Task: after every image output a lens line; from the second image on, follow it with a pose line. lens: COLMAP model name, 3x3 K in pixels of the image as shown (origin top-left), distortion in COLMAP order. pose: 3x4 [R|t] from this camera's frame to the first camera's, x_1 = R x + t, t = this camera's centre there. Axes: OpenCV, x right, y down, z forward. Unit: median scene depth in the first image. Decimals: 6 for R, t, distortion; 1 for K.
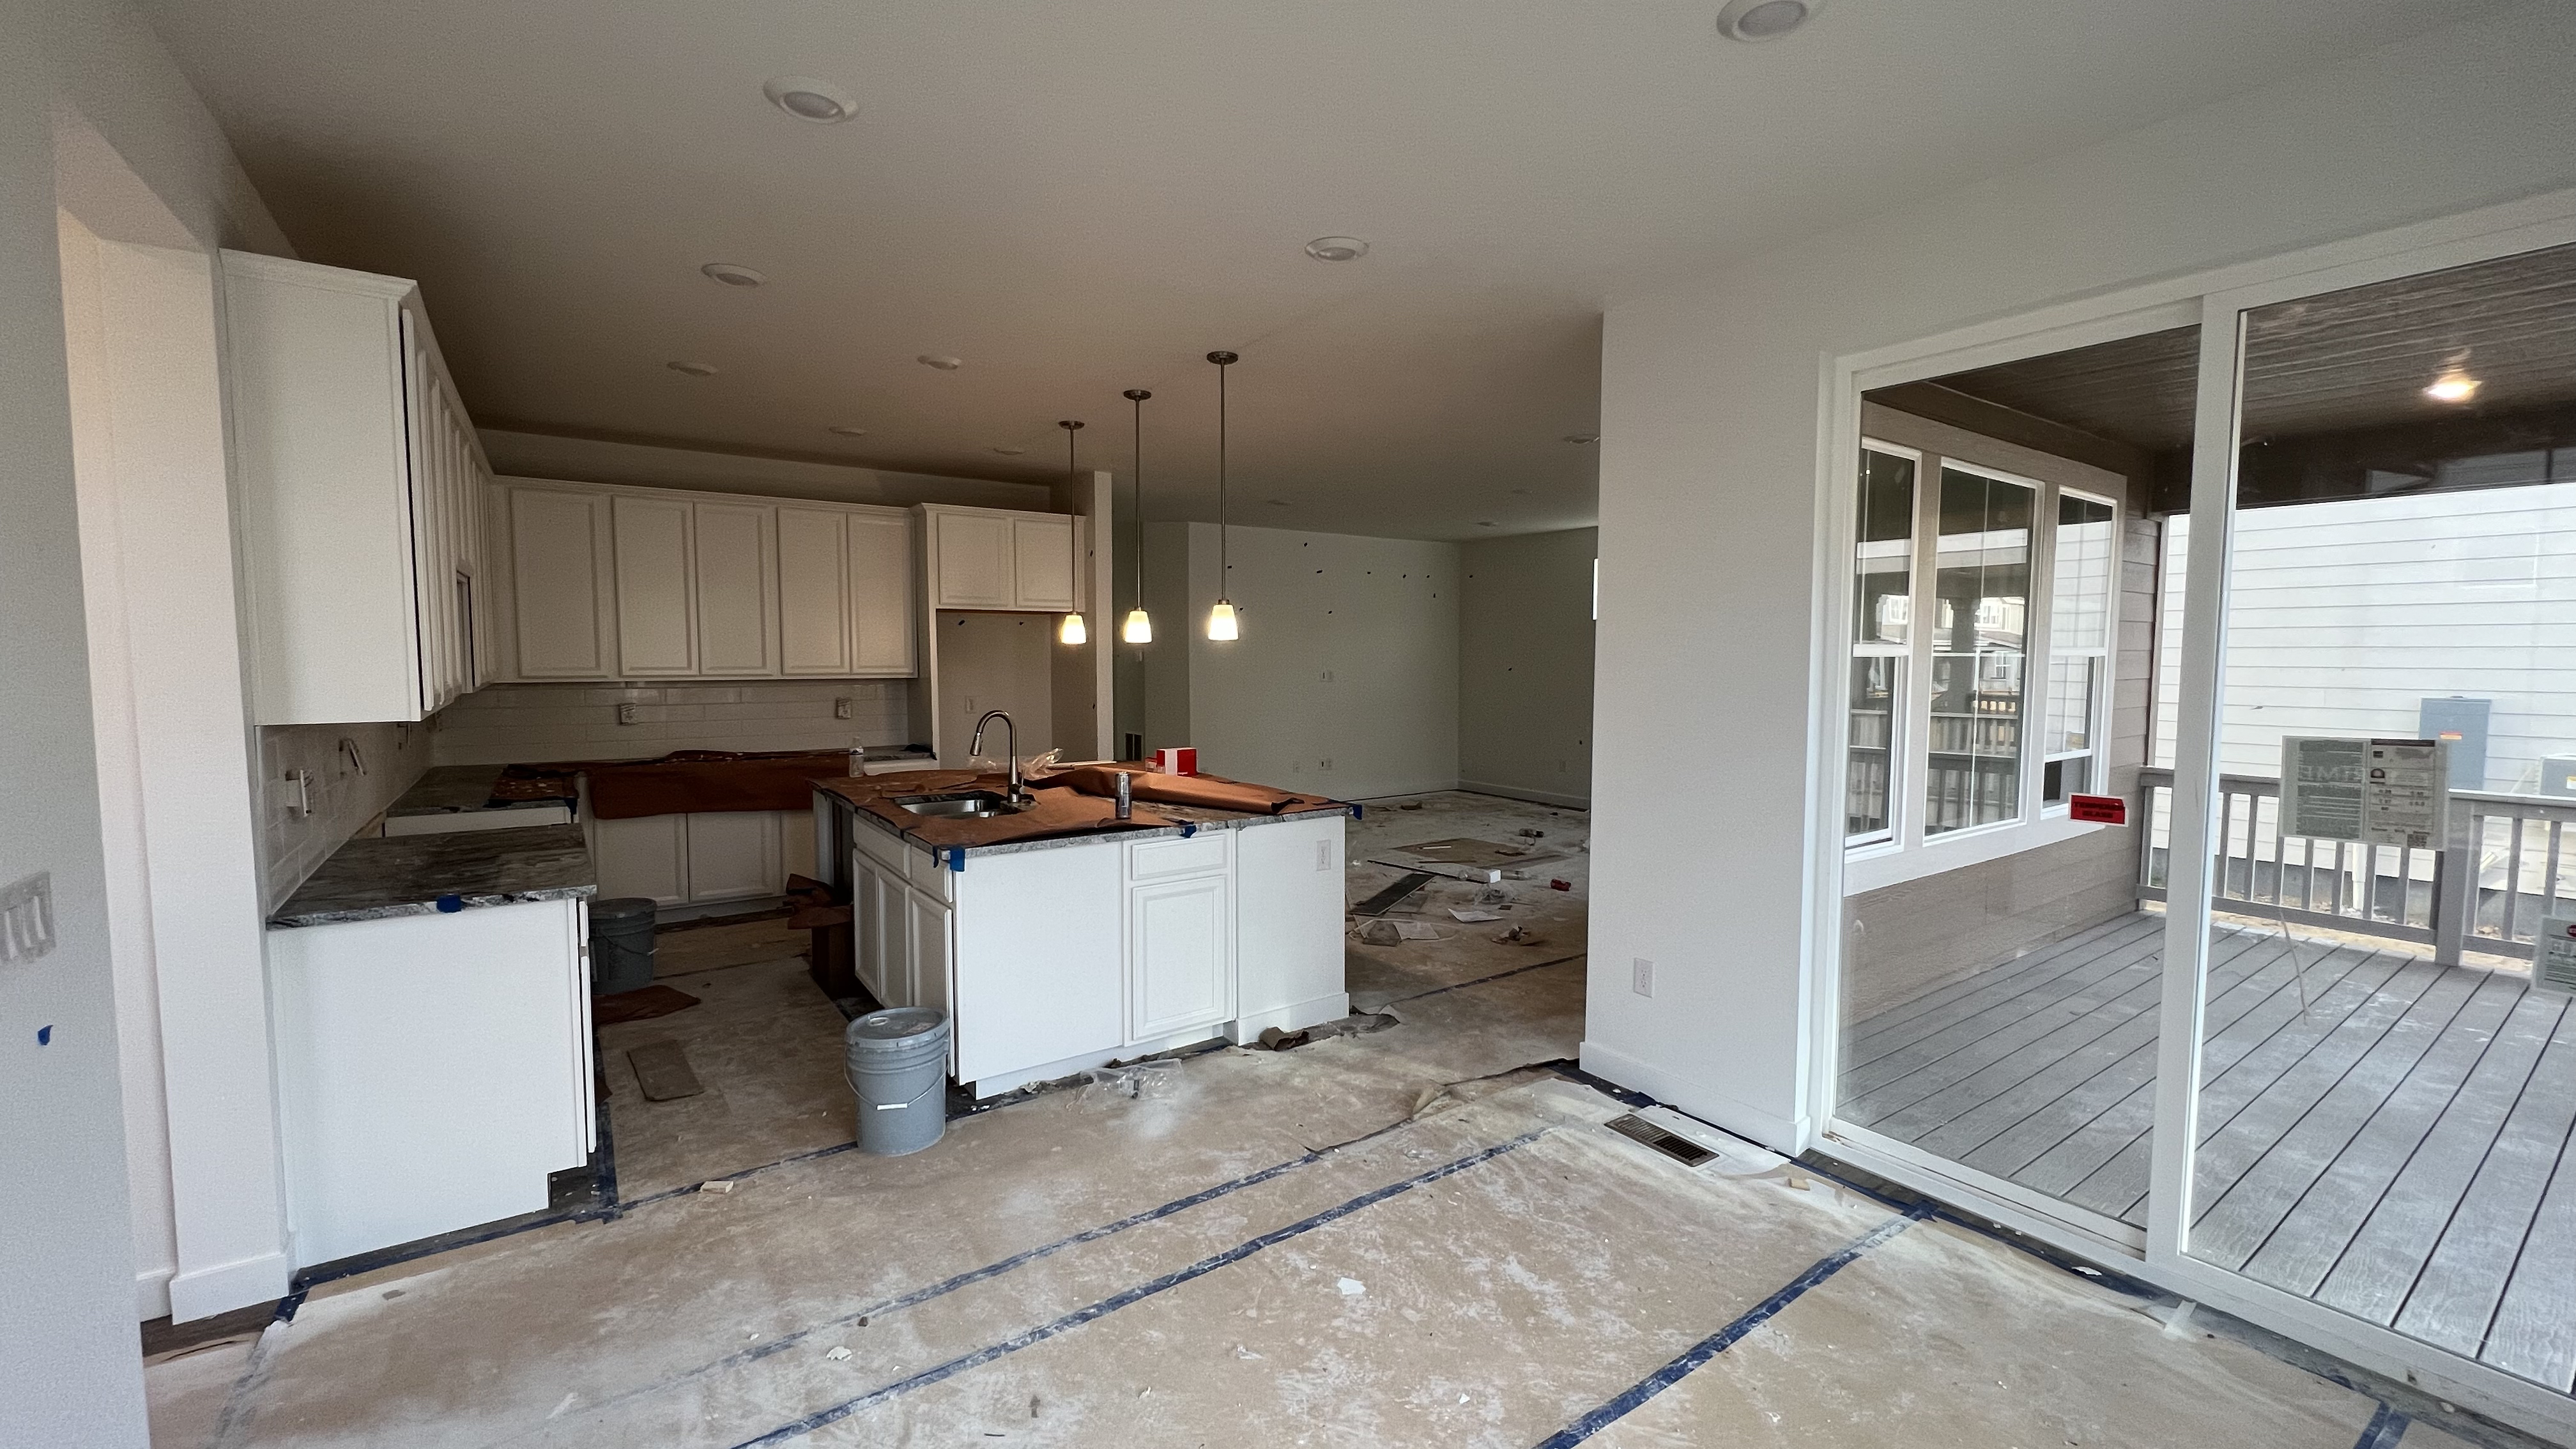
lens RADIAL K [[1025.7, 0, 1283.8], [0, 1025.7, 728.7], [0, 0, 1]] dist [-0.002457, -0.000468]
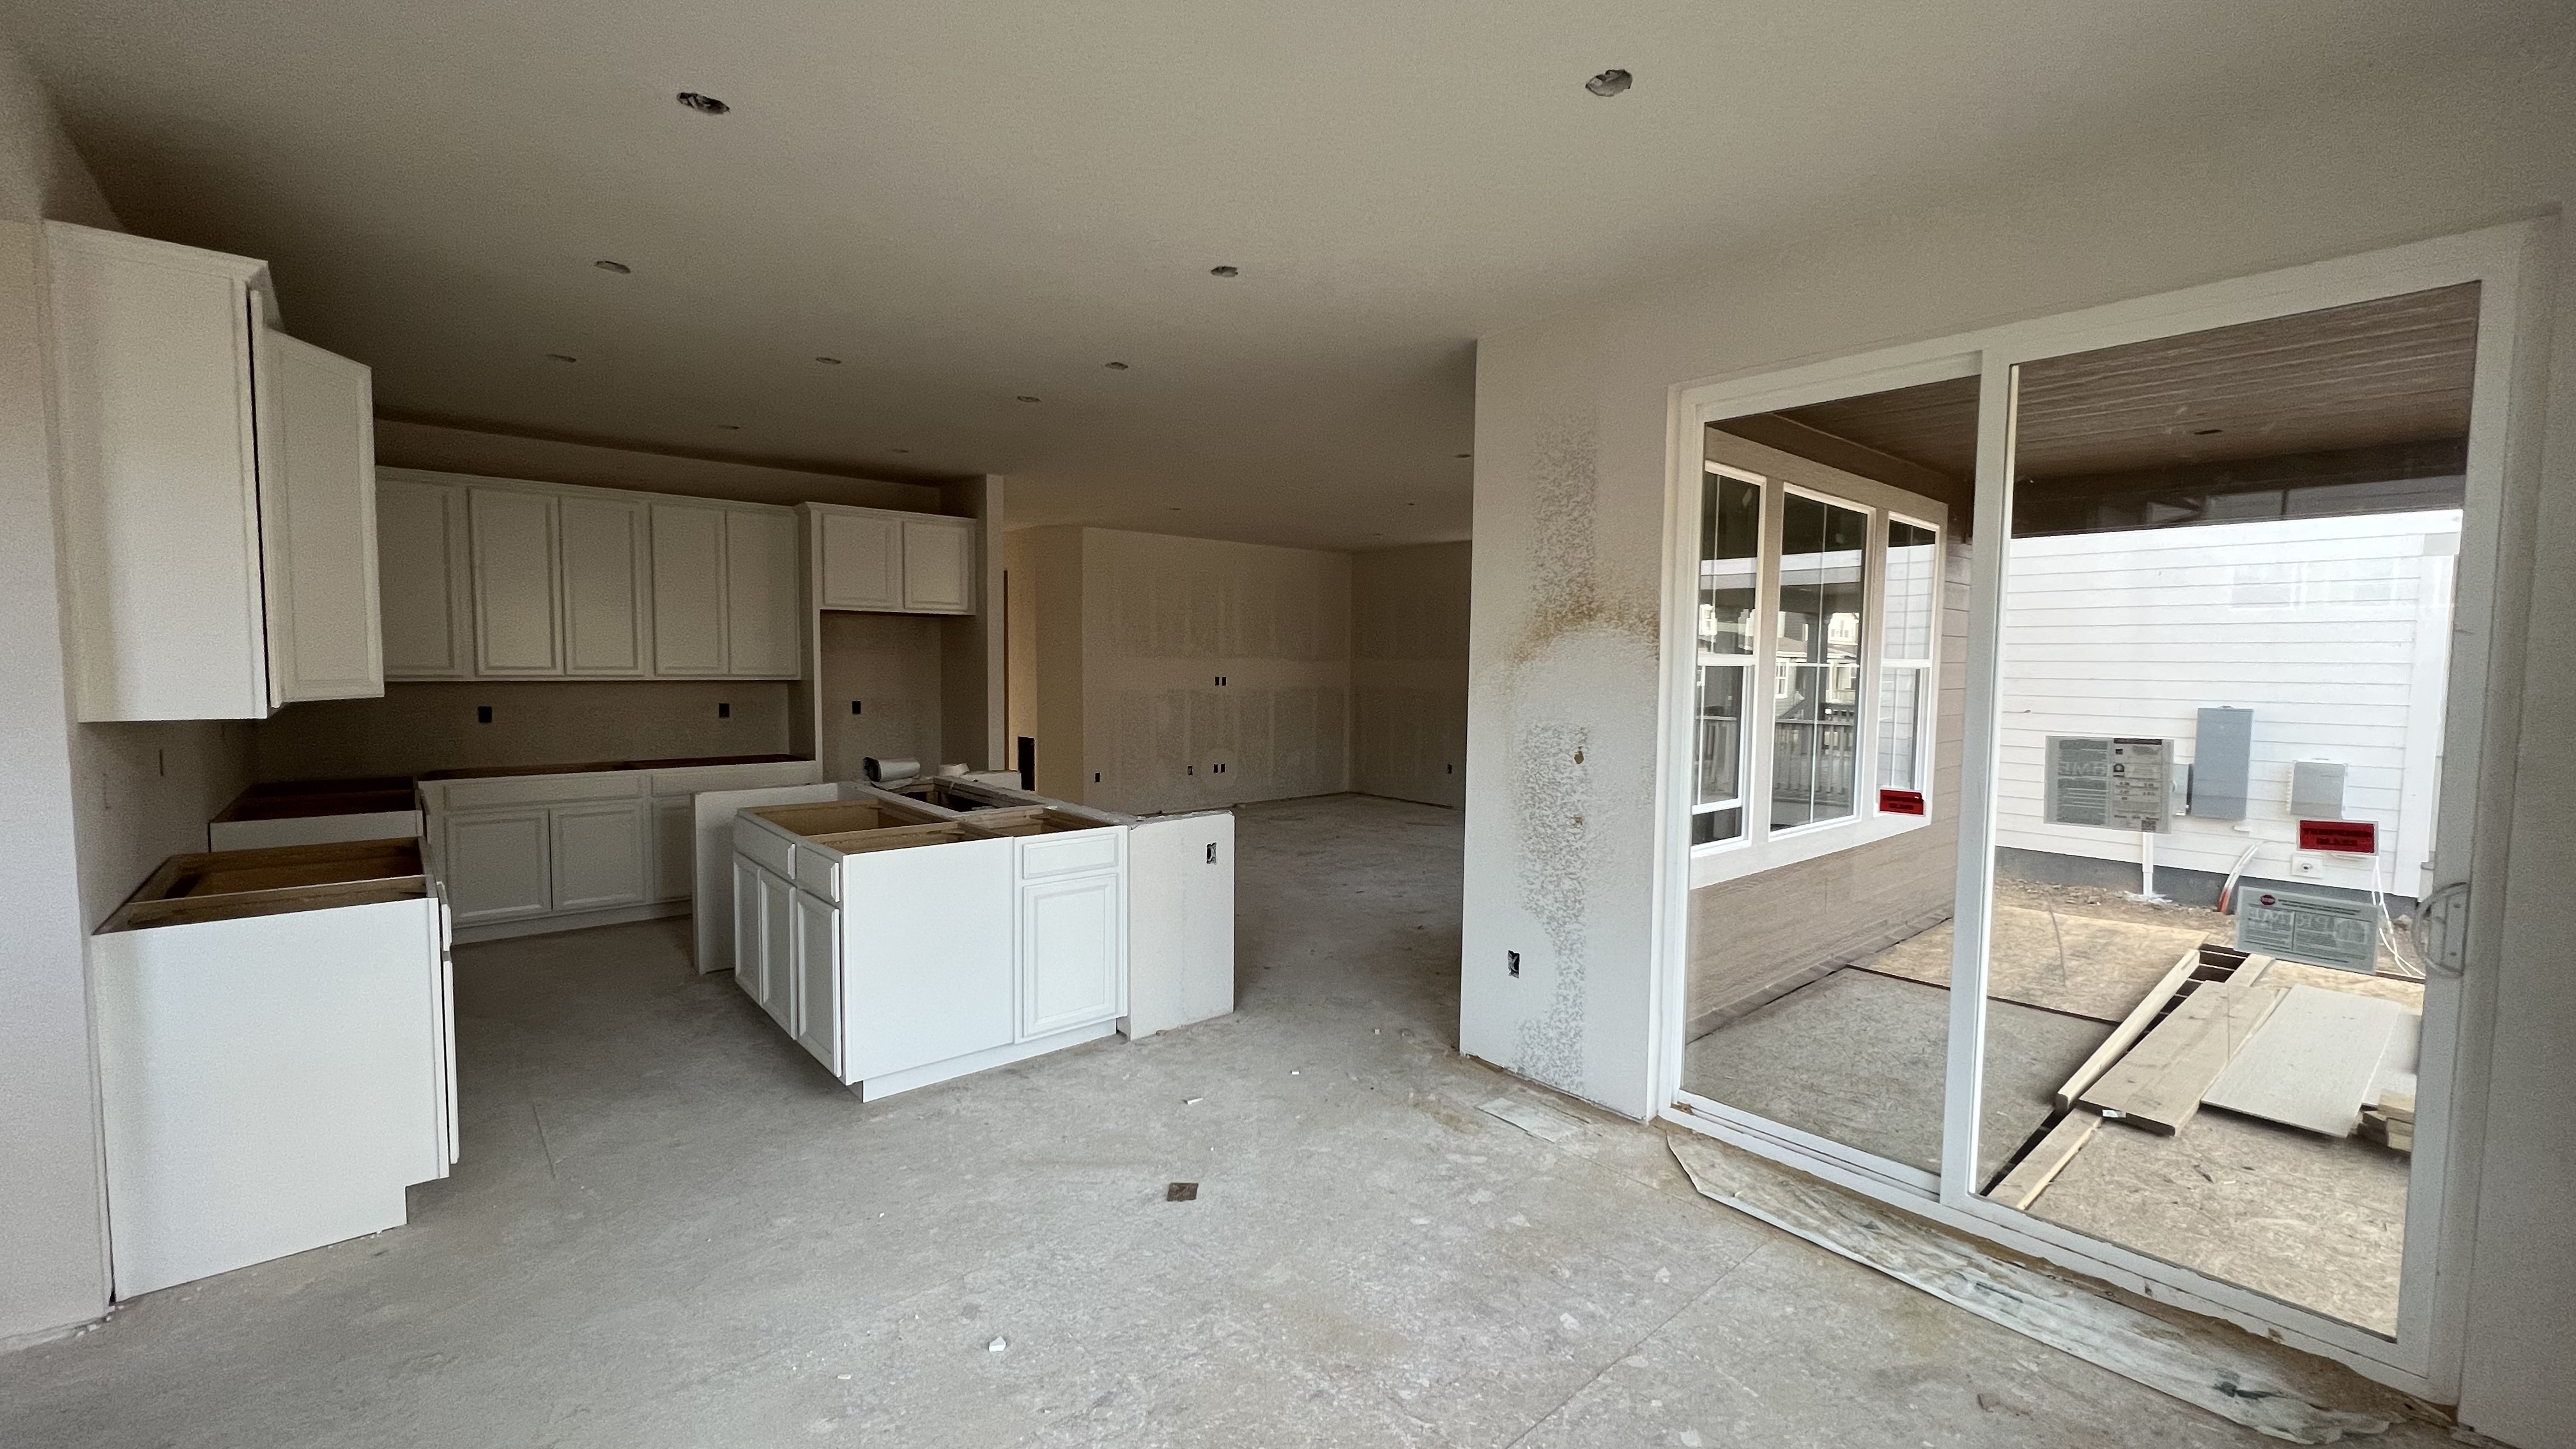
lens RADIAL K [[1019.0, 0, 1285.6], [0, 1019.0, 729.7], [0, 0, 1]] dist [-0.002315, -0.000444]
pose [[0.994730, 0.001825, 0.102510, 0.005926], [-0.001356, 0.999988, -0.004646, 0.003625], [-0.102518, 0.004483, 0.994721, -0.027145]]
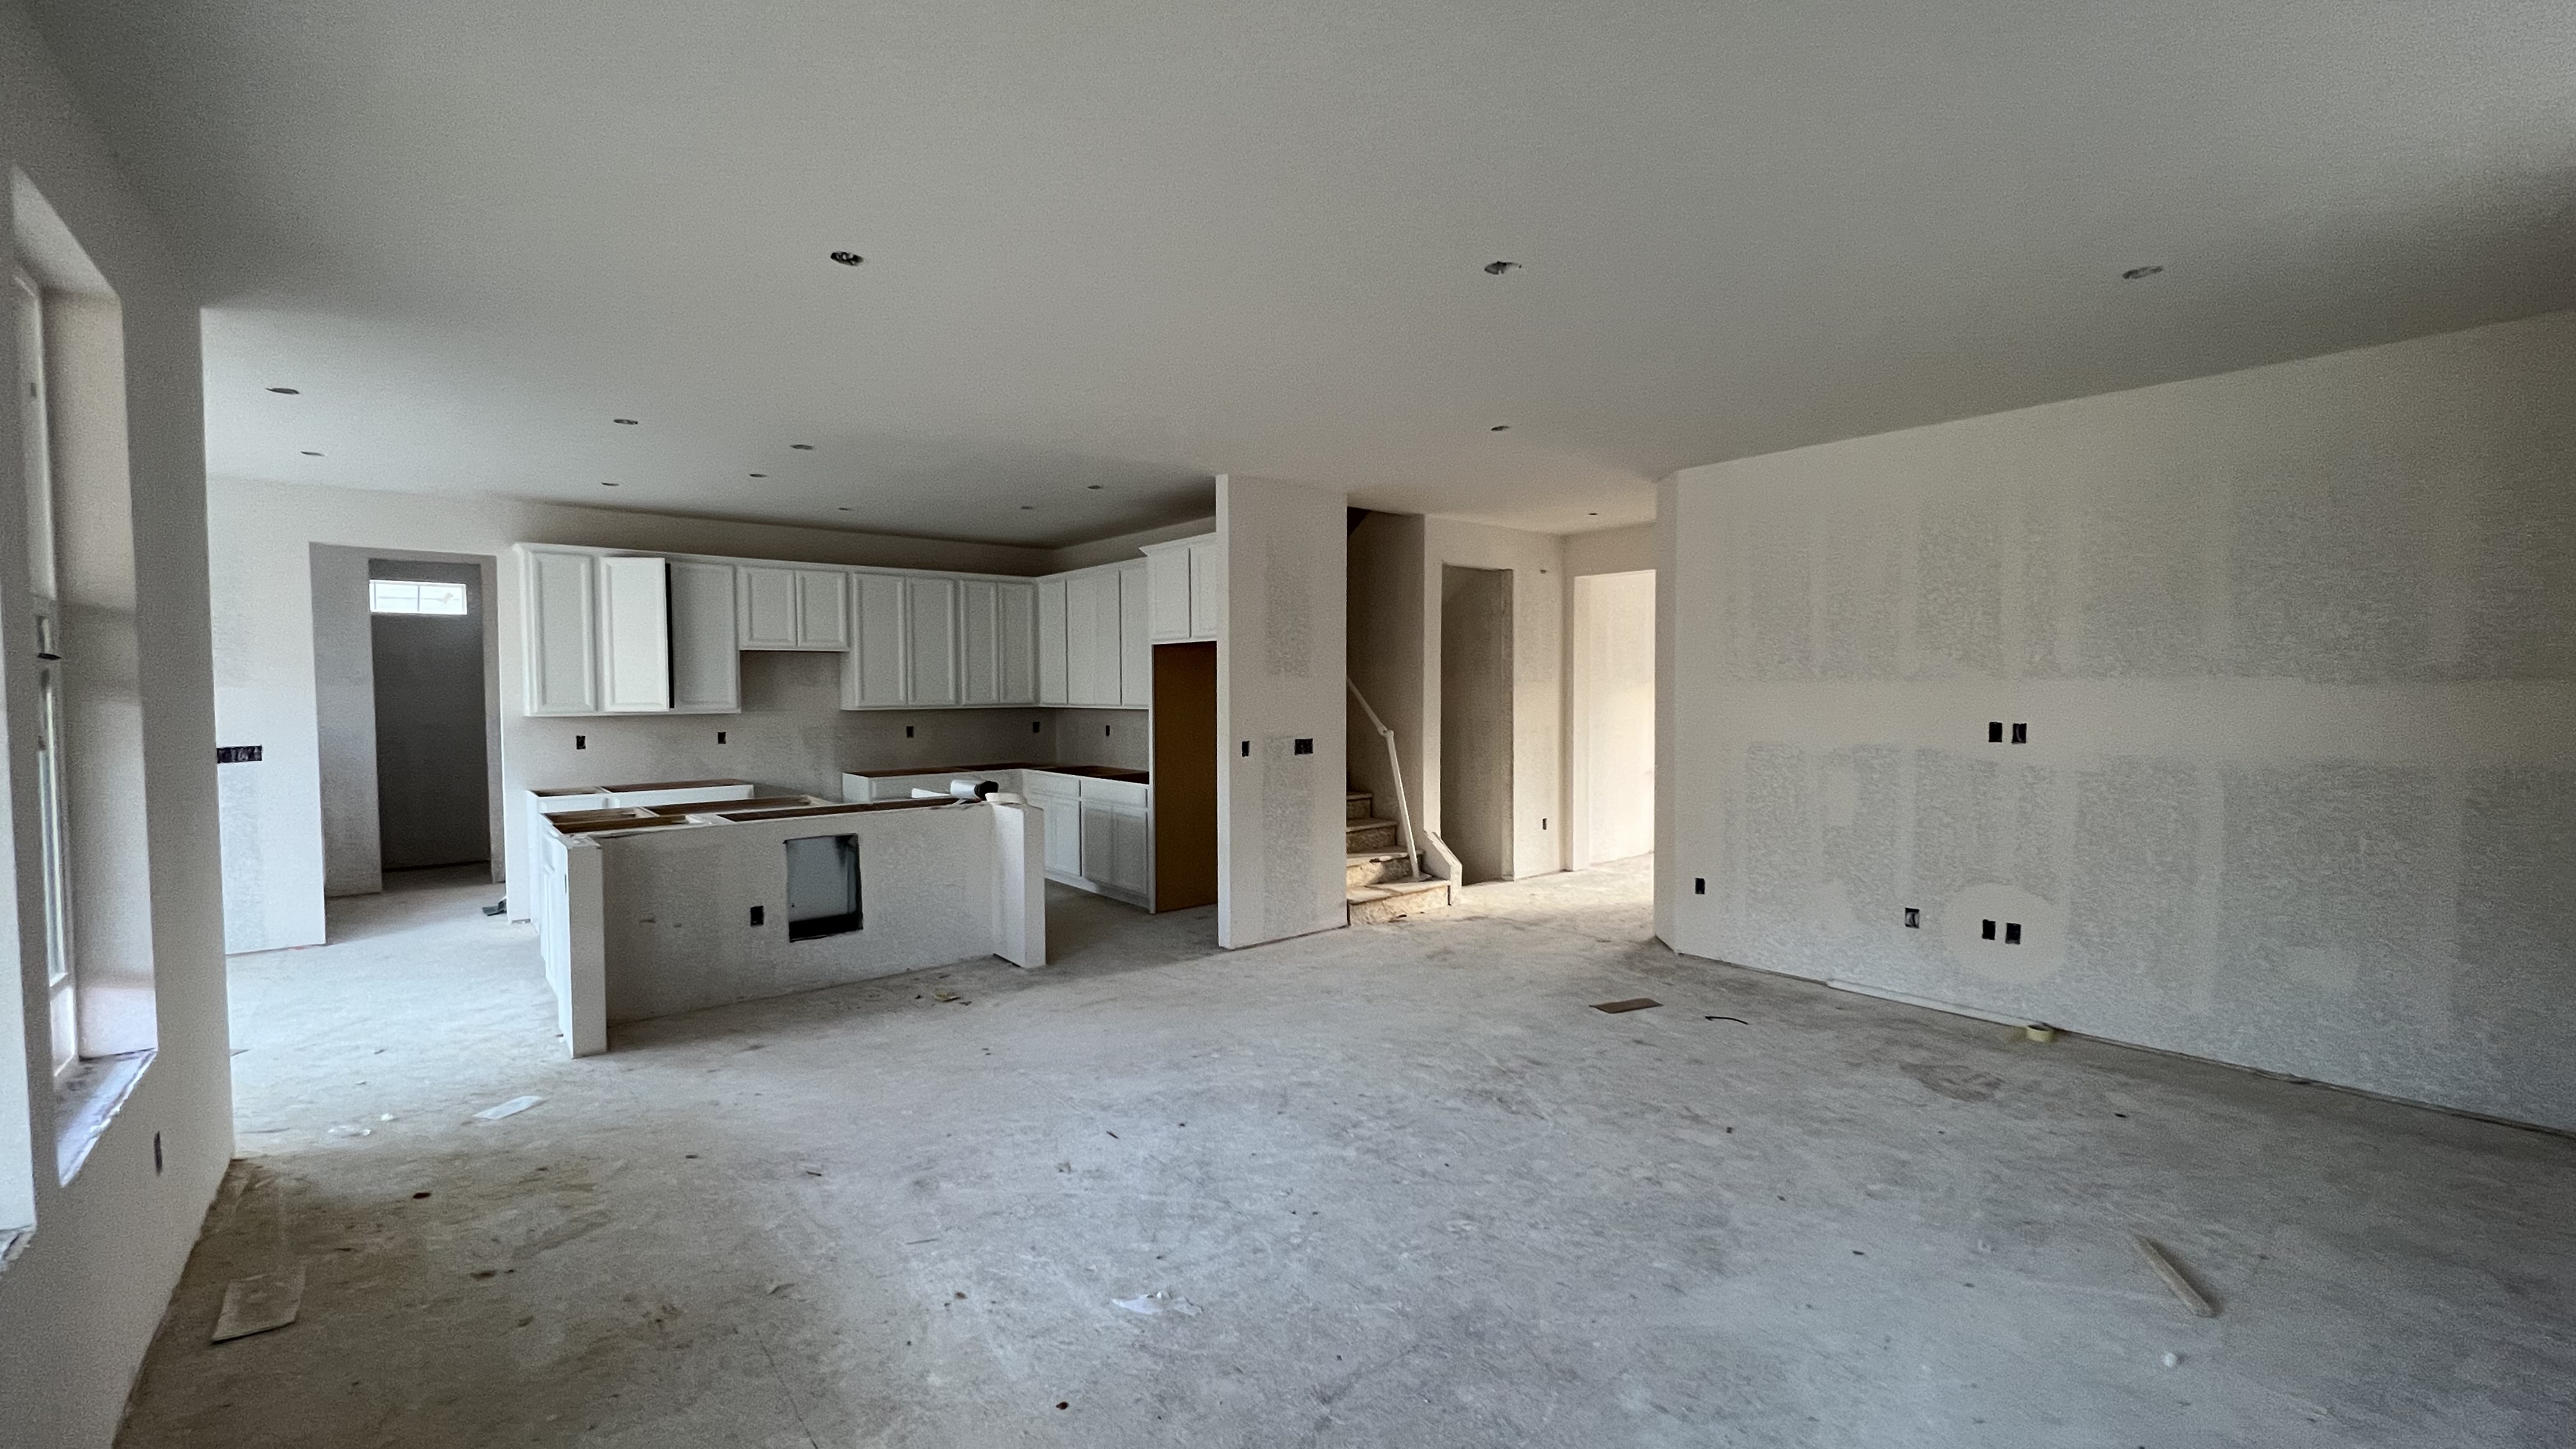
lens RADIAL K [[1019.0, 0, 1279.0], [0, 1019.0, 723.5], [0, 0, 1]] dist [-0.002315, -0.000444]
pose [[0.087365, 0.035347, -0.995549, 0.652417], [-0.064516, 0.997473, 0.029754, -0.067468], [0.994085, 0.061629, 0.089425, 0.923692]]
